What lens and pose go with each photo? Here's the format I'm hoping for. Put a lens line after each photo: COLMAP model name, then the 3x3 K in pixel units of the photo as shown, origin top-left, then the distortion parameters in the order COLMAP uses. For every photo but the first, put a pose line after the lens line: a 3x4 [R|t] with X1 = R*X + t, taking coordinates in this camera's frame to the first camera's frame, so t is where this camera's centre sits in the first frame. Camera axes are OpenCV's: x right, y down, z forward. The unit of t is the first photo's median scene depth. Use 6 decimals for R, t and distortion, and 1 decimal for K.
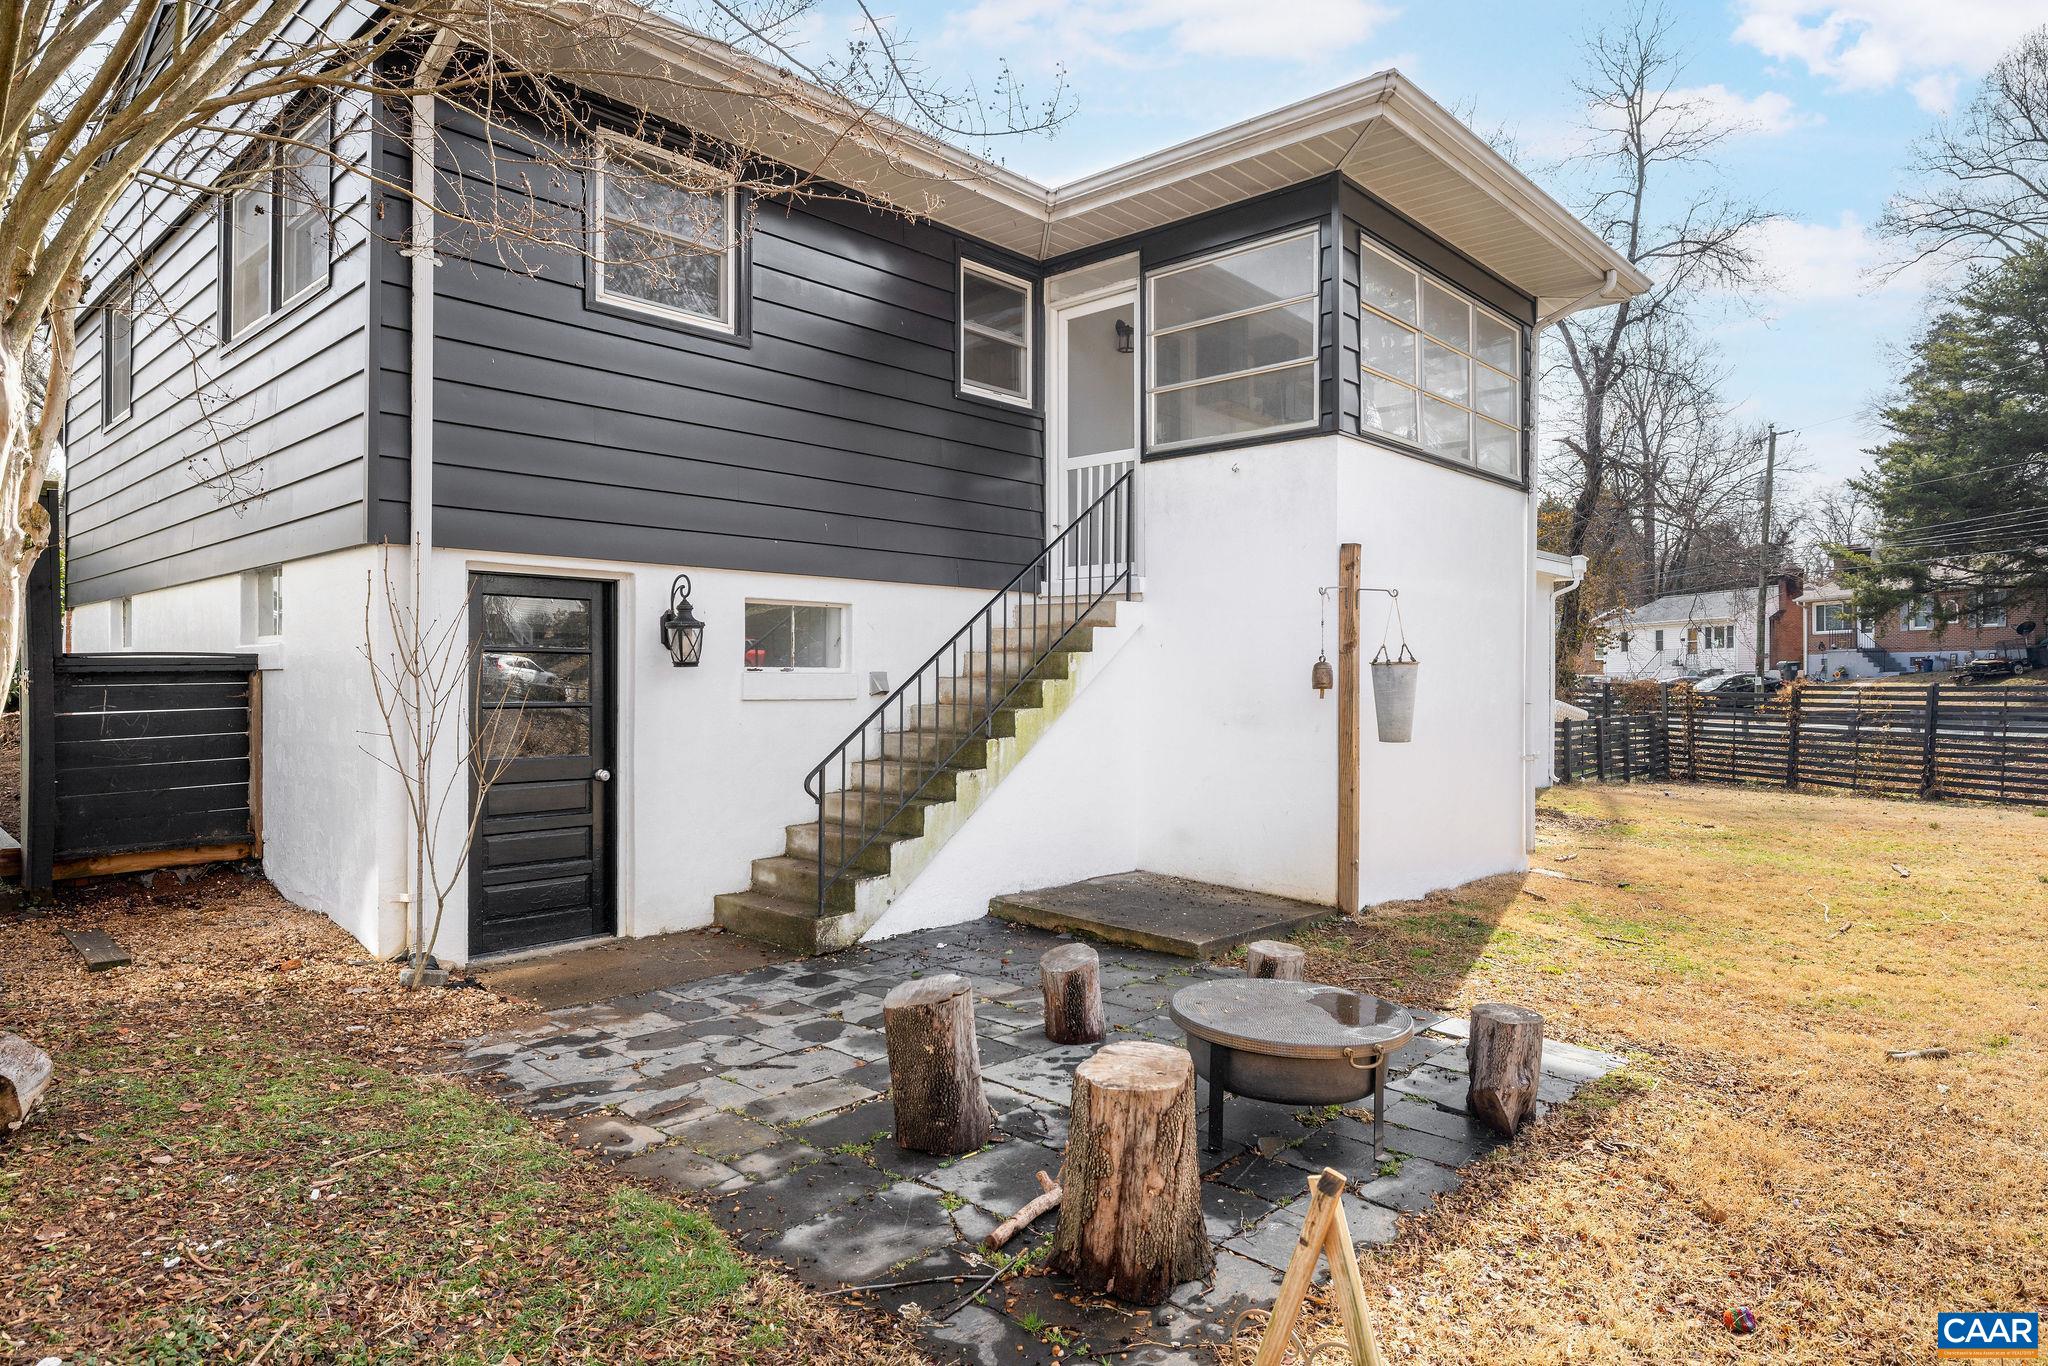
lens RADIAL K [[1204.9, 0, 1017.4], [0, 1204.9, 681.8], [0, 0, 1]] dist [-0.002708, -0.000140]
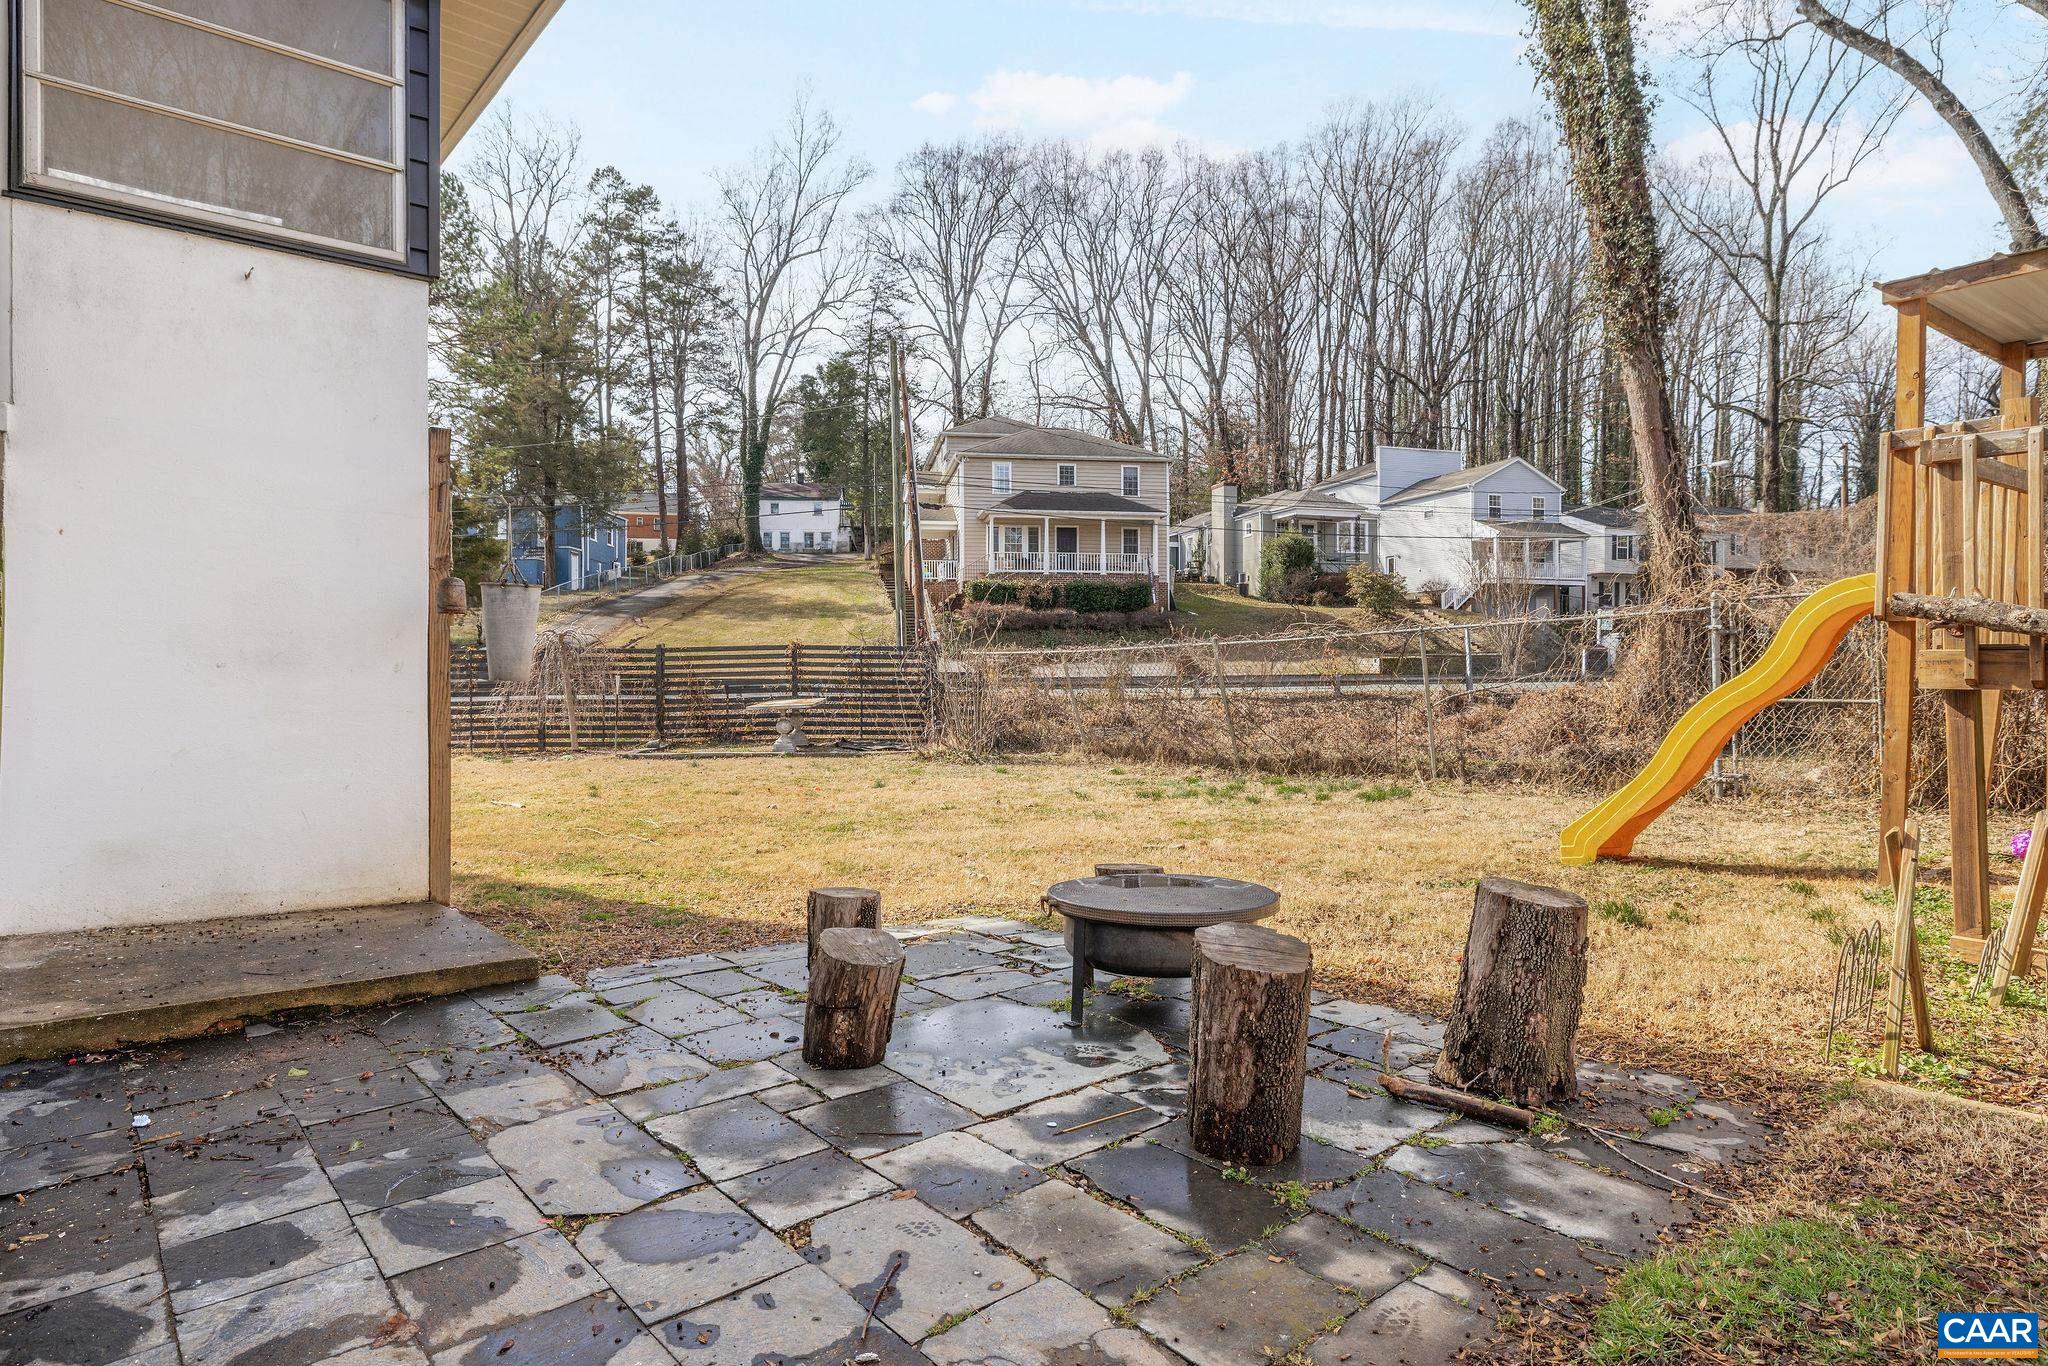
lens RADIAL K [[1117.1, 0, 1019.2], [0, 1117.1, 681.8], [0, 0, 1]] dist [-0.003476, -0.000742]
pose [[0.110754, -0.011734, 0.993779, -0.571408], [0.006552, 0.999917, 0.011077, 0.062254], [-0.993826, 0.005284, 0.110821, 0.786818]]
